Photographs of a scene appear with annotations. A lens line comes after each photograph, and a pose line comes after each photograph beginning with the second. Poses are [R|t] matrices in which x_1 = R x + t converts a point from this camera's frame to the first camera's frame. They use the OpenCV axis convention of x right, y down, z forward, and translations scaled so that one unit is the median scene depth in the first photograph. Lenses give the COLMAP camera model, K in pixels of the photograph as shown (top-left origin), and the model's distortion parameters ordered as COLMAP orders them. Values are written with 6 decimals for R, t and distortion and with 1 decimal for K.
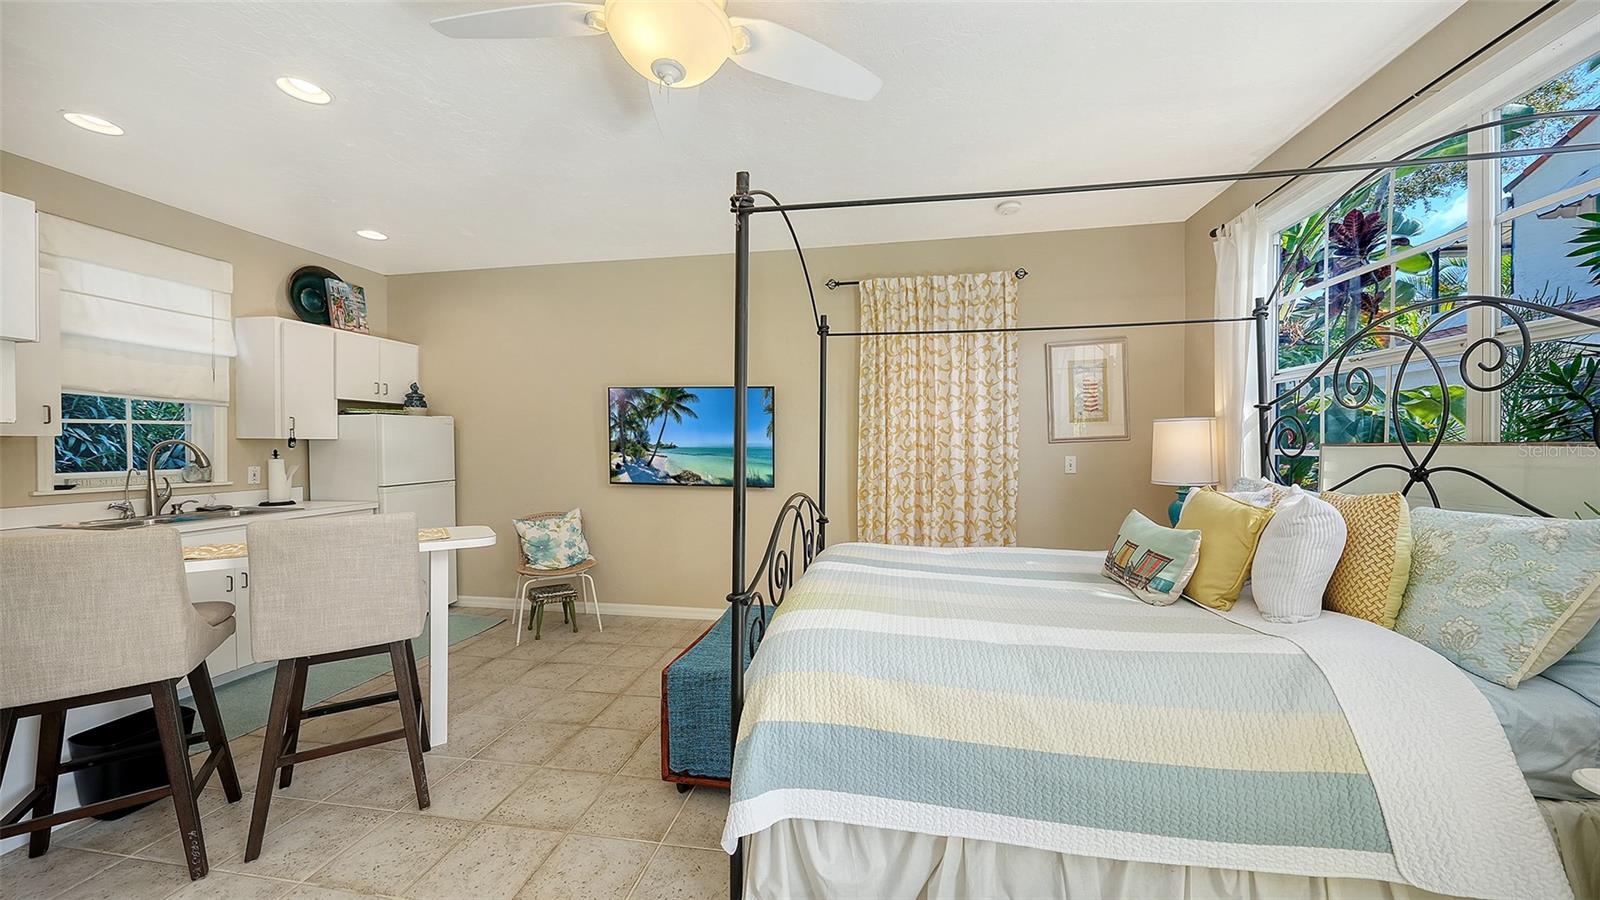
lens RADIAL K [[558.2, 0, 800.0], [0, 558.2, 450.0], [0, 0, 1]] dist [-0.003155, -0.000143]
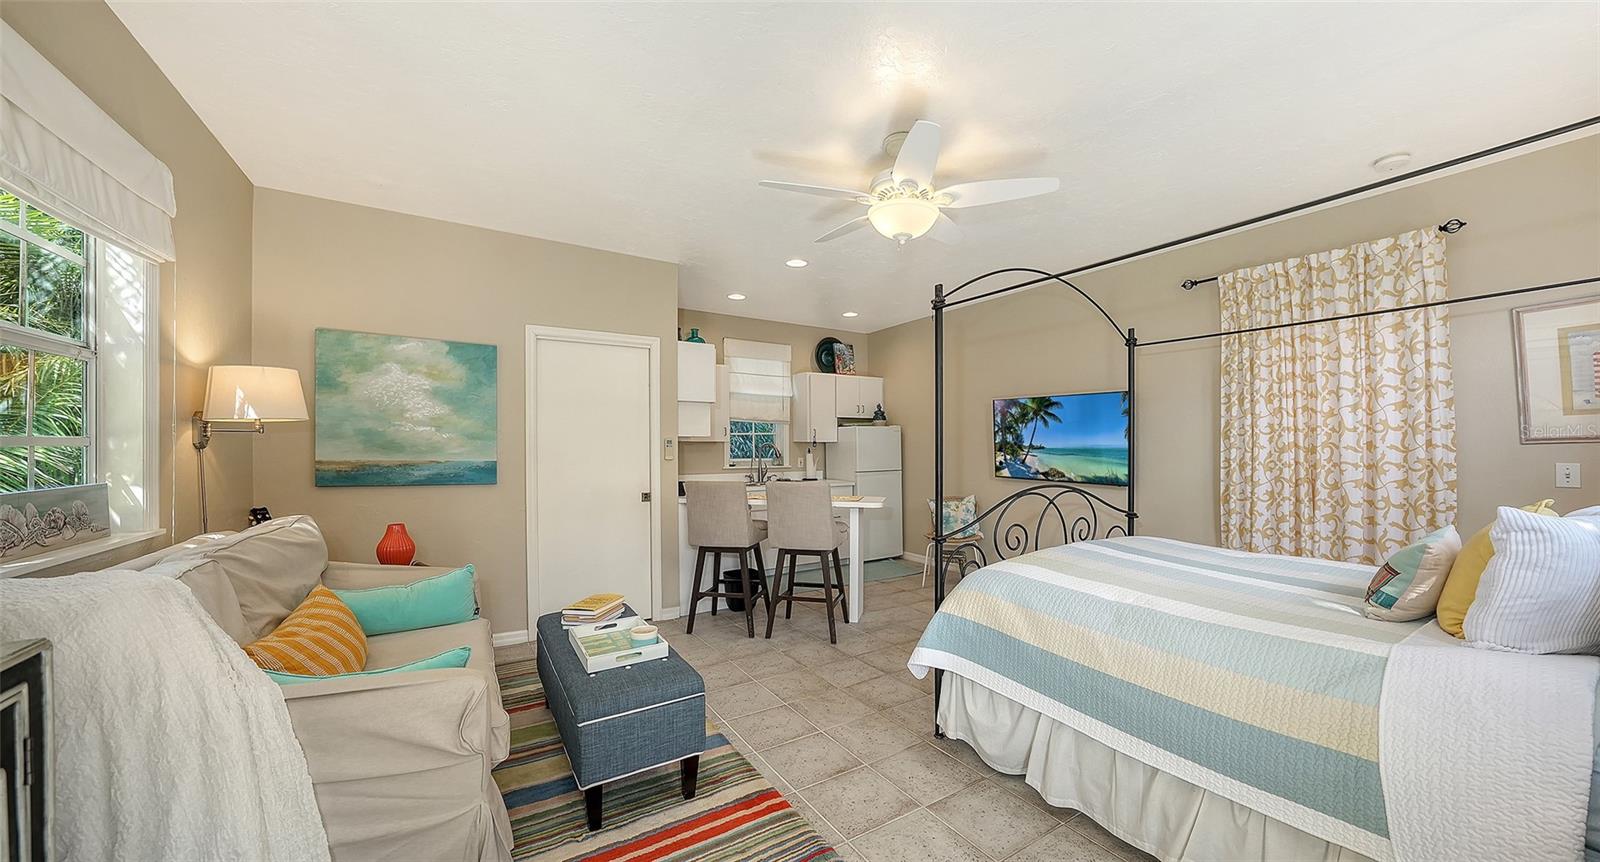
lens RADIAL K [[553.0, 0, 823.5], [0, 553.0, 453.0], [0, 0, 1]] dist [-0.000221, -0.000007]
pose [[0.689244, 0.011214, -0.724442, 0.335887], [-0.007762, 0.999937, 0.008094, -0.000225], [0.724488, 0.000045, 0.689288, -0.152680]]
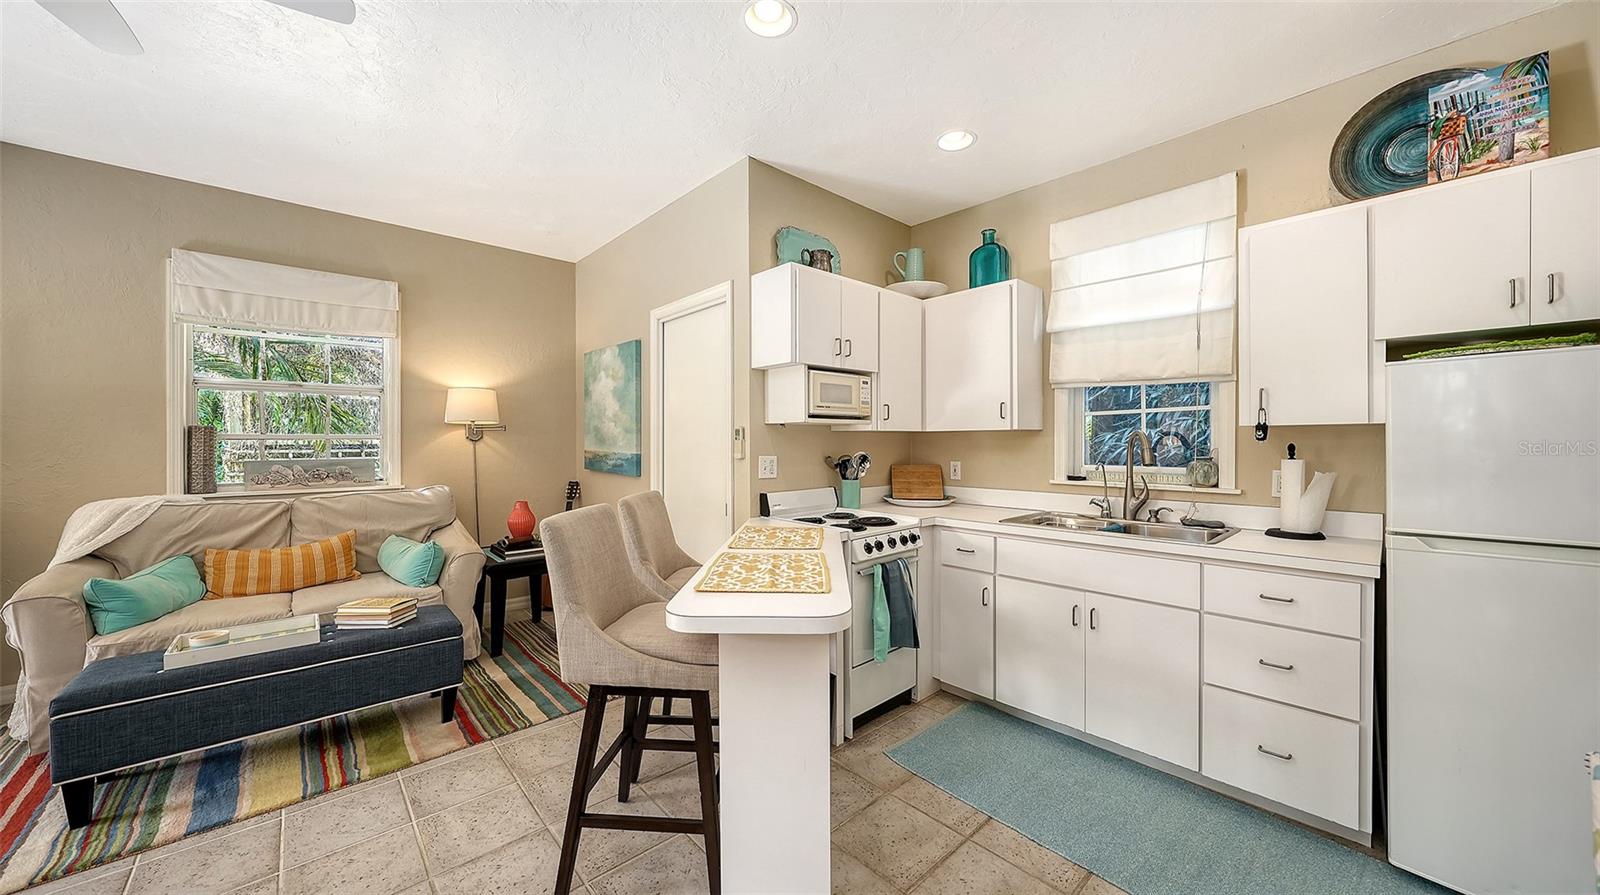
lens RADIAL K [[558.2, 0, 800.0], [0, 558.2, 447.5], [0, 0, 1]] dist [-0.003155, -0.000143]
pose [[-0.599062, 0.010434, -0.800635, -0.142917], [-0.004626, 0.999853, 0.016491, -0.003944], [0.800689, 0.013583, -0.598926, 0.939372]]
